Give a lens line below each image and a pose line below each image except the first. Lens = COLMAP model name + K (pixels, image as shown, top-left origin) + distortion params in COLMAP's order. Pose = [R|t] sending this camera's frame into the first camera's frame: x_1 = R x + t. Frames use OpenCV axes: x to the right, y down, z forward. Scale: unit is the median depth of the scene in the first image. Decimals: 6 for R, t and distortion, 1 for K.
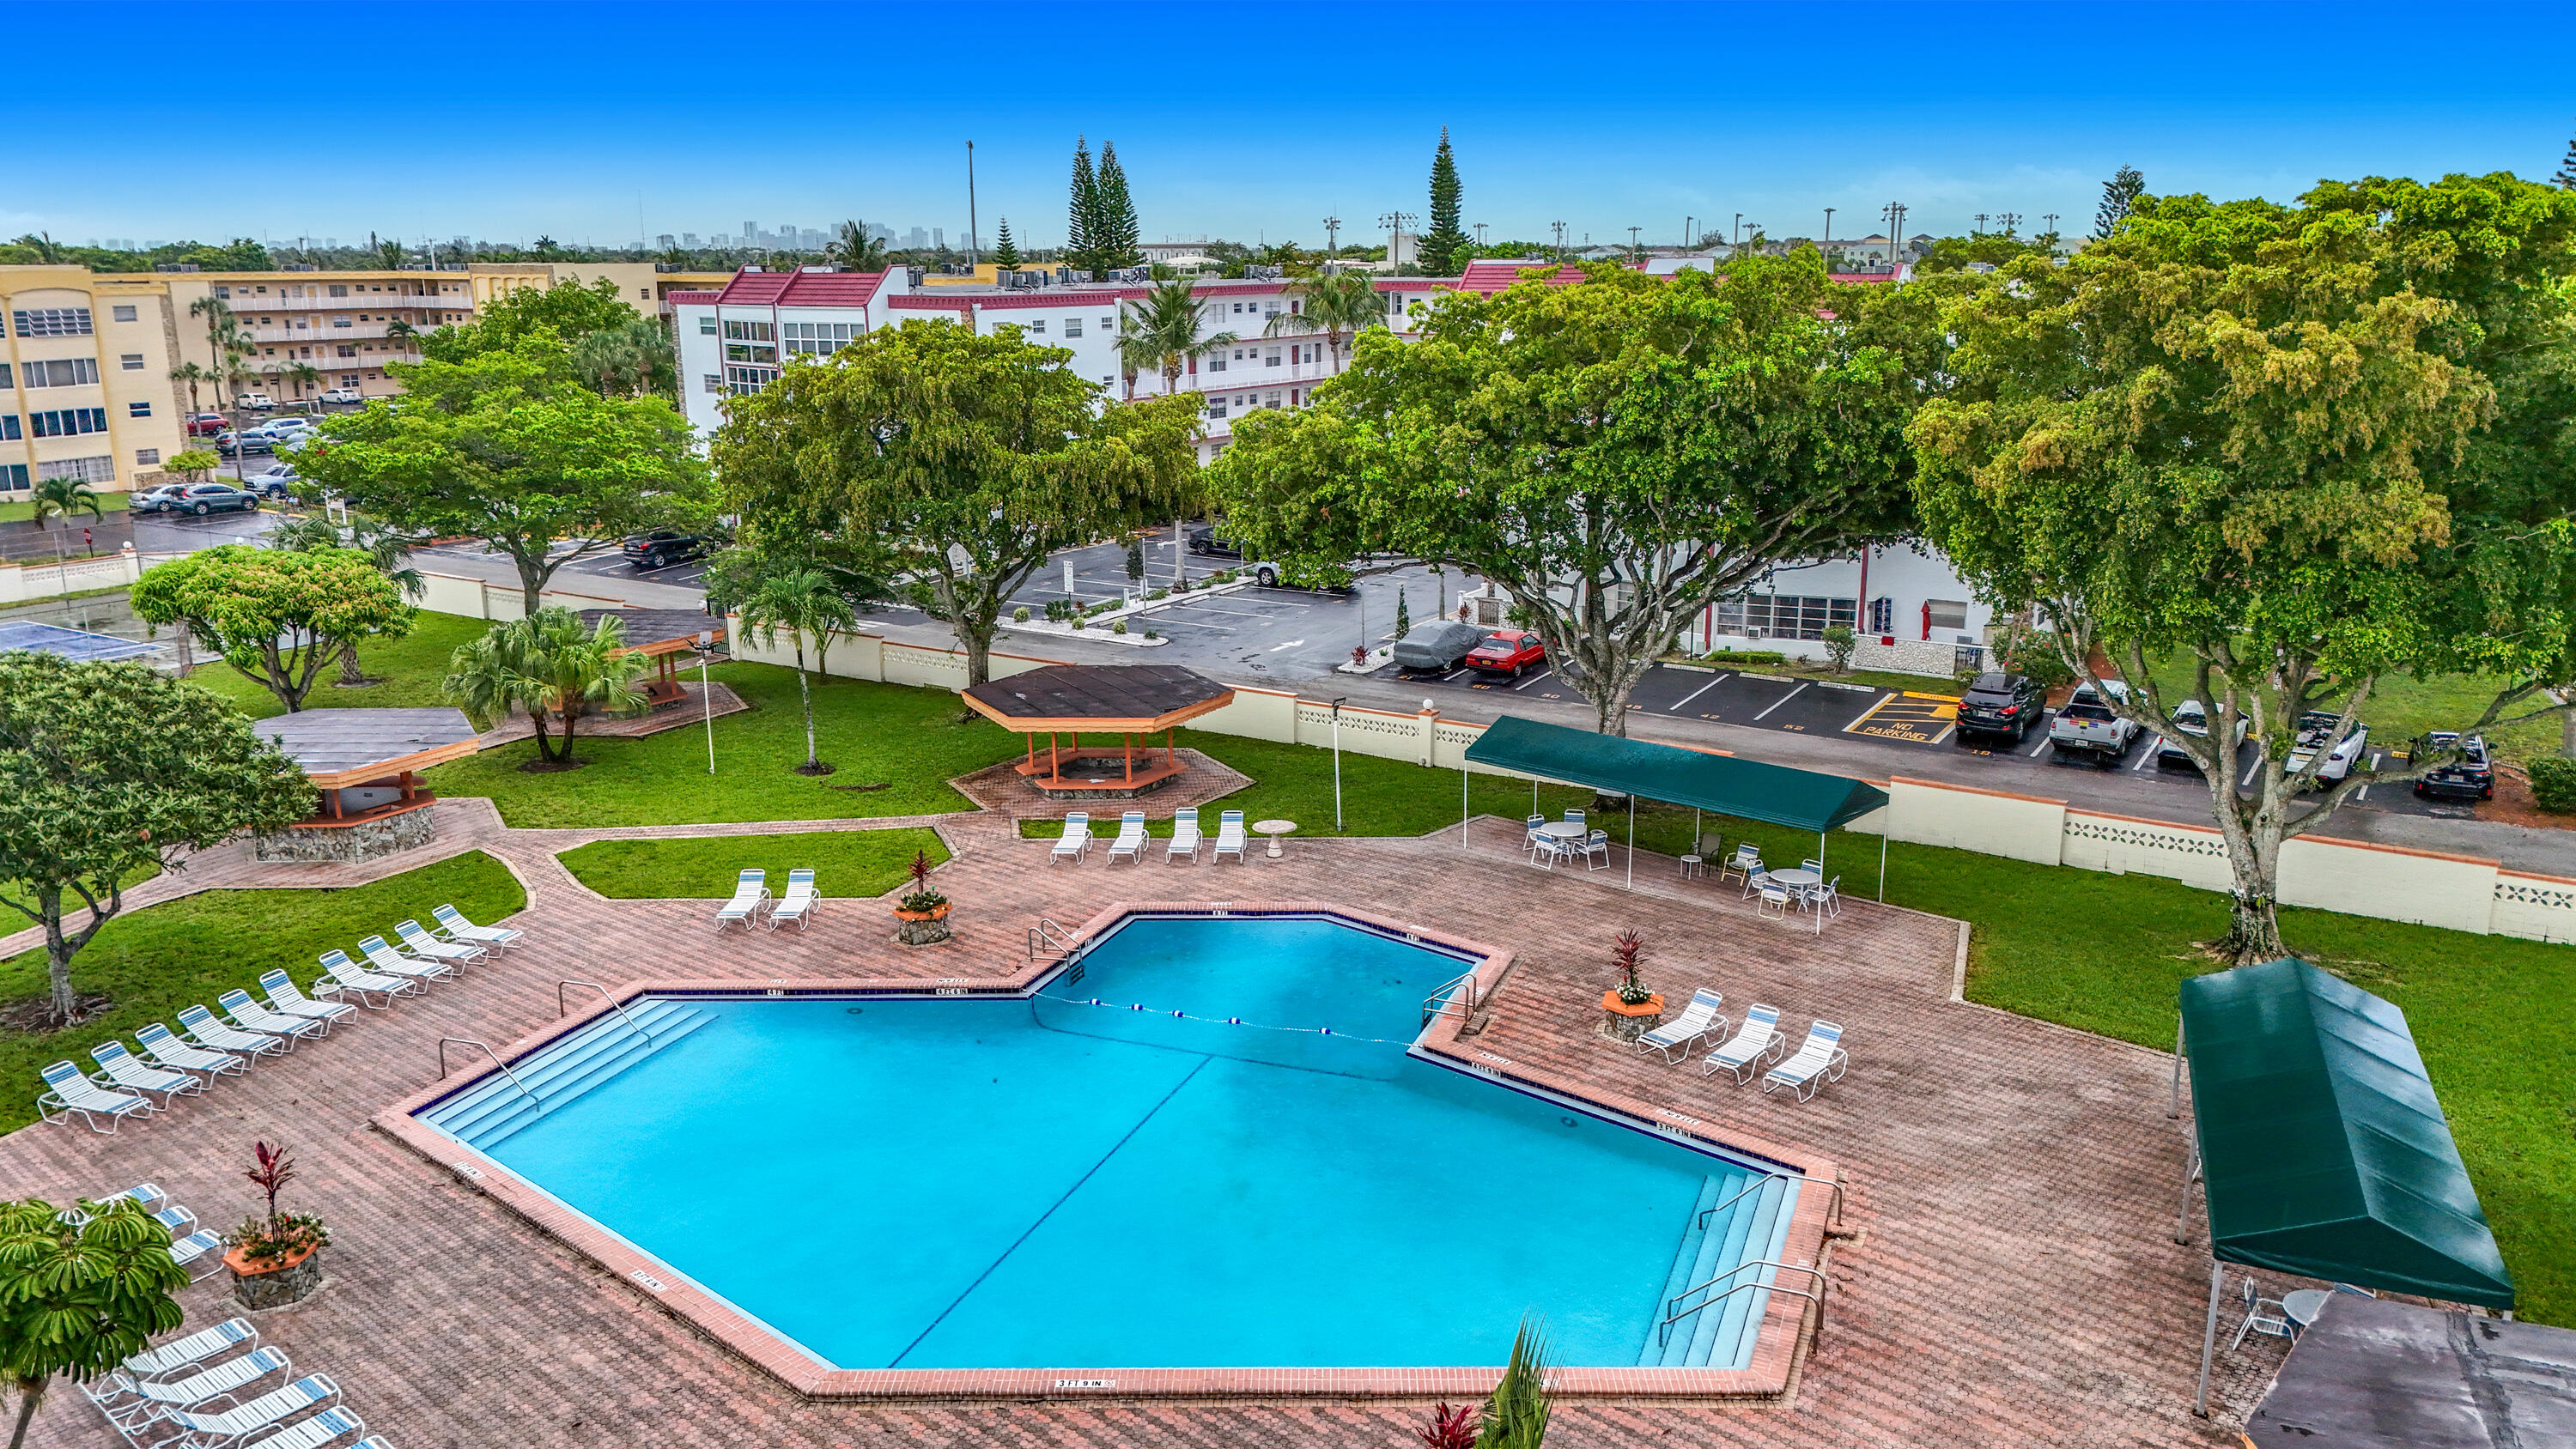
lens RADIAL K [[1905.6, 0, 1288.0], [0, 1905.6, 724.5], [0, 0, 1]] dist [0.054907, -0.028136]
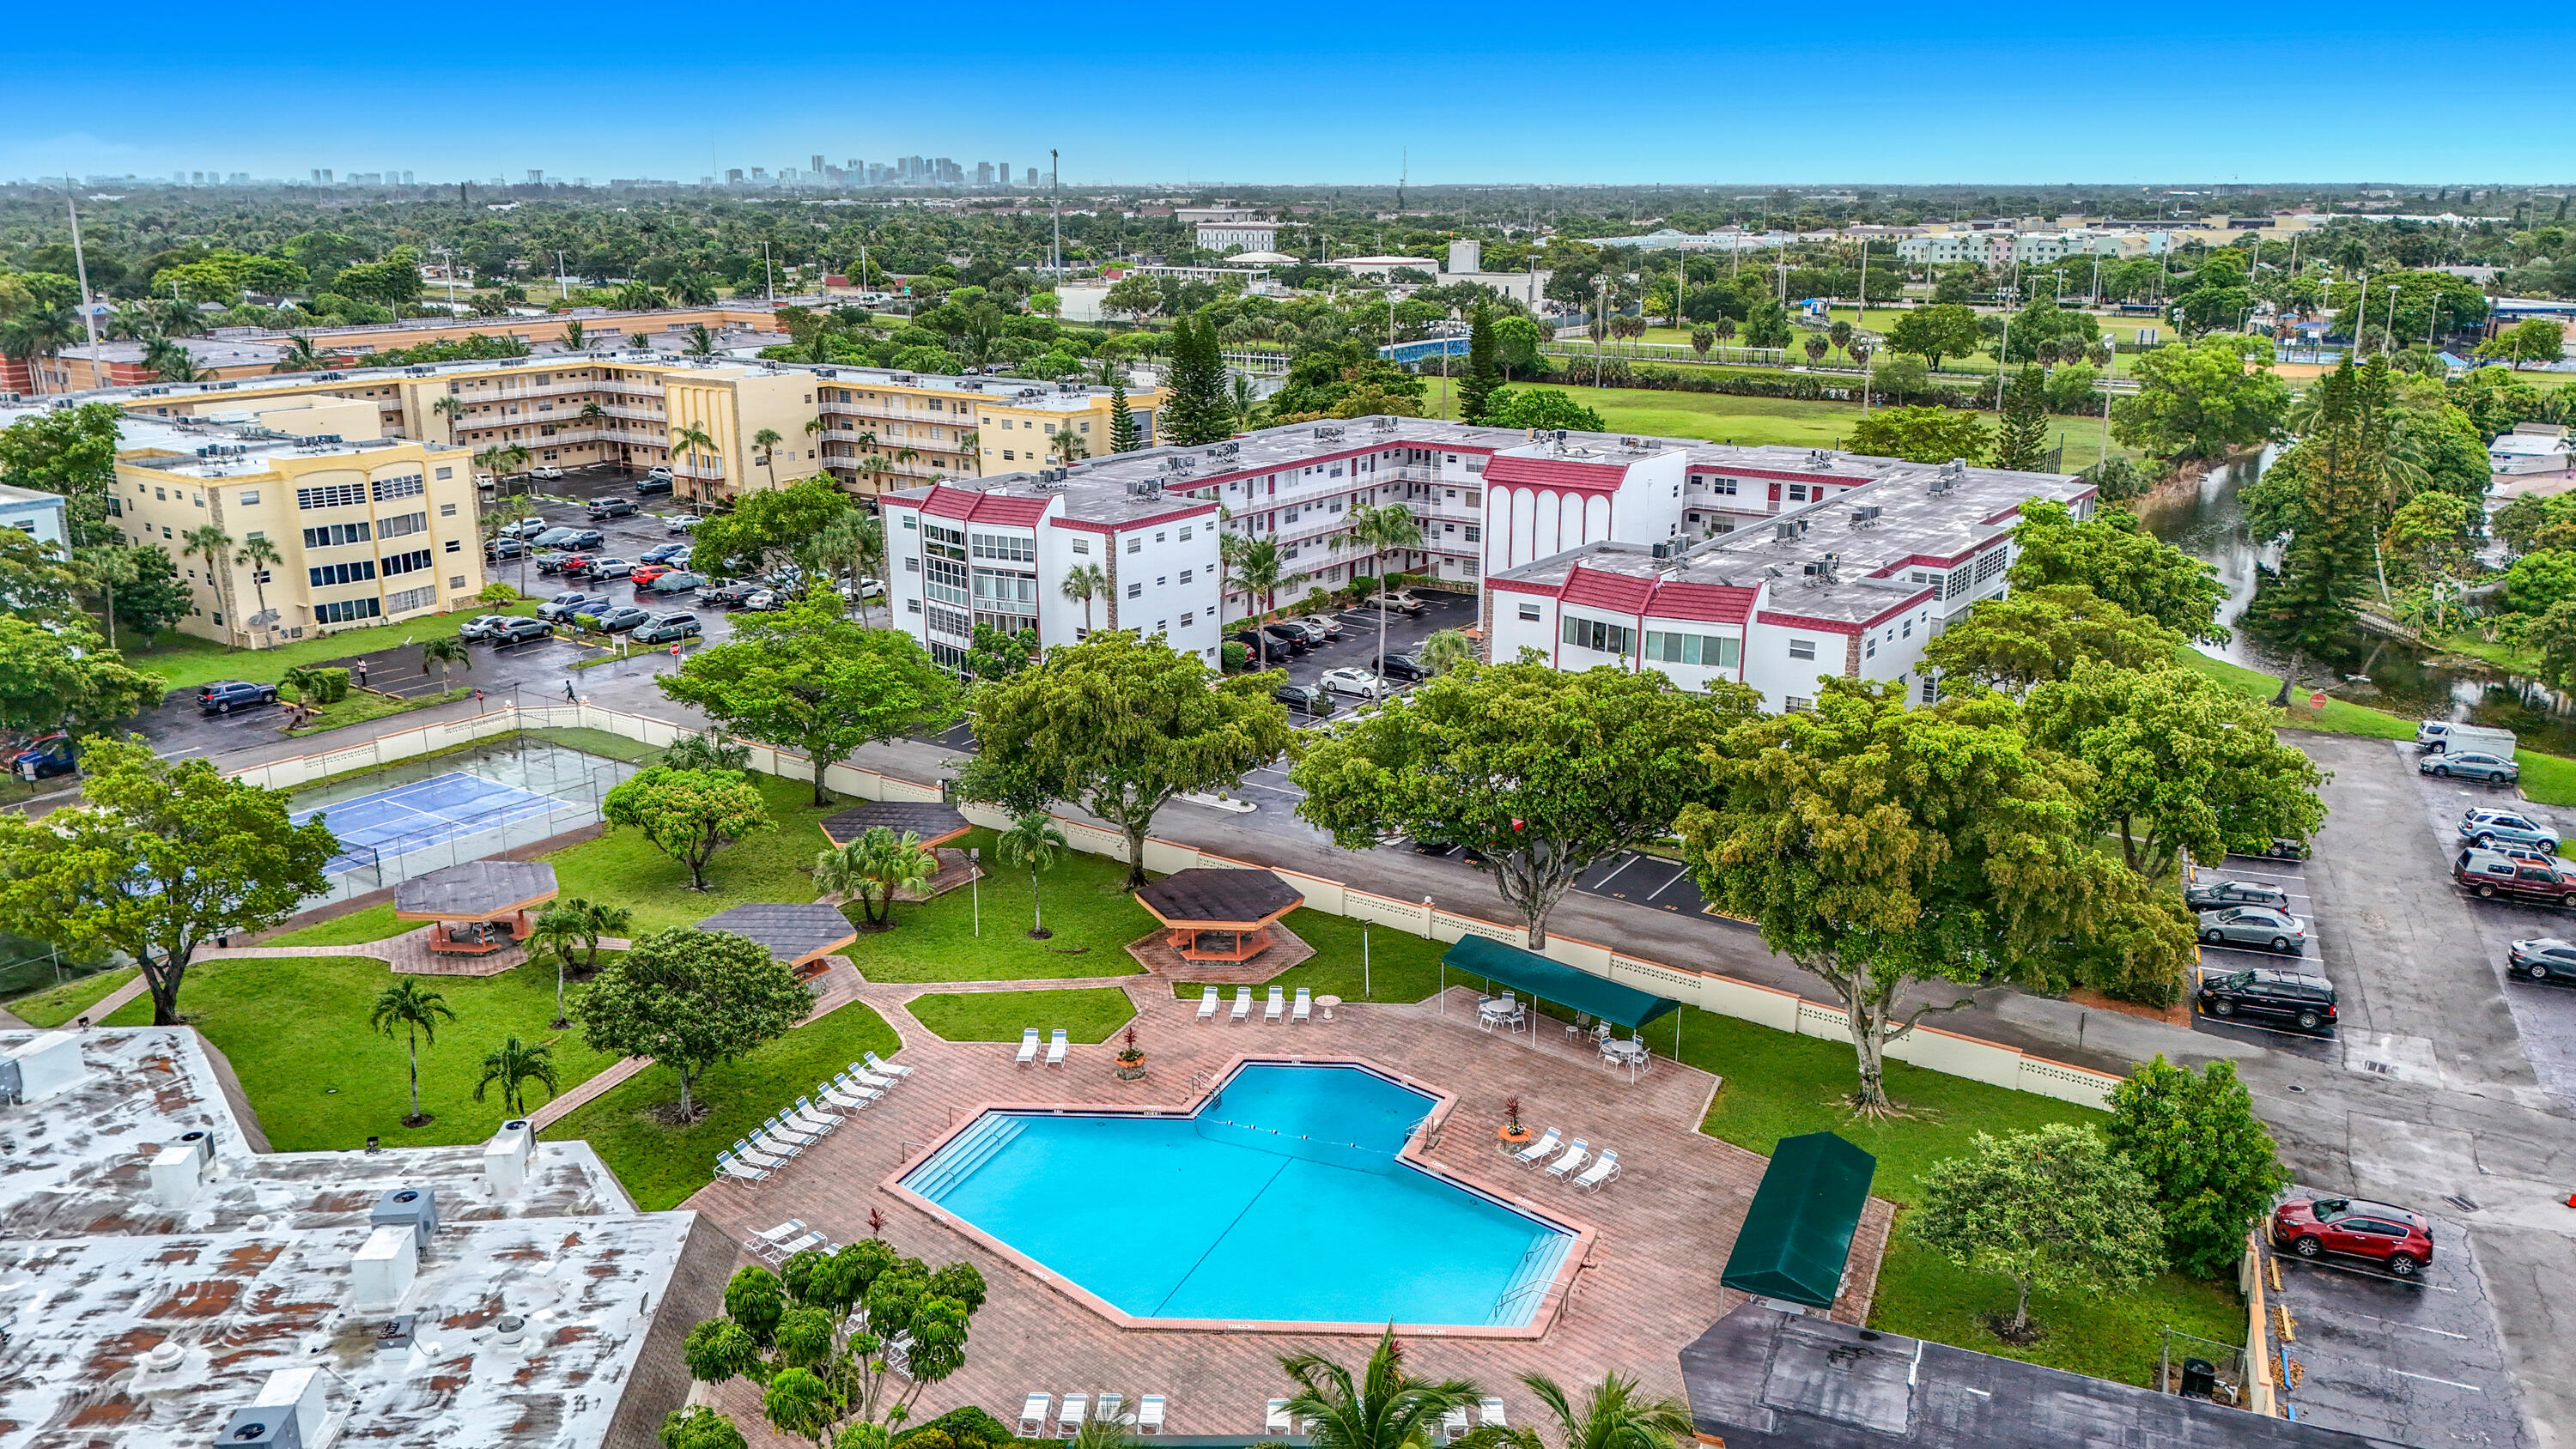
lens RADIAL K [[1913.0, 0, 1288.0], [0, 1913.0, 724.5], [0, 0, 1]] dist [0.073971, -0.126093]
pose [[0.999385, 0.016652, -0.030845, 0.005665], [-0.015694, 0.999395, 0.031032, -0.243750], [0.031344, -0.030529, 0.999042, -0.693408]]
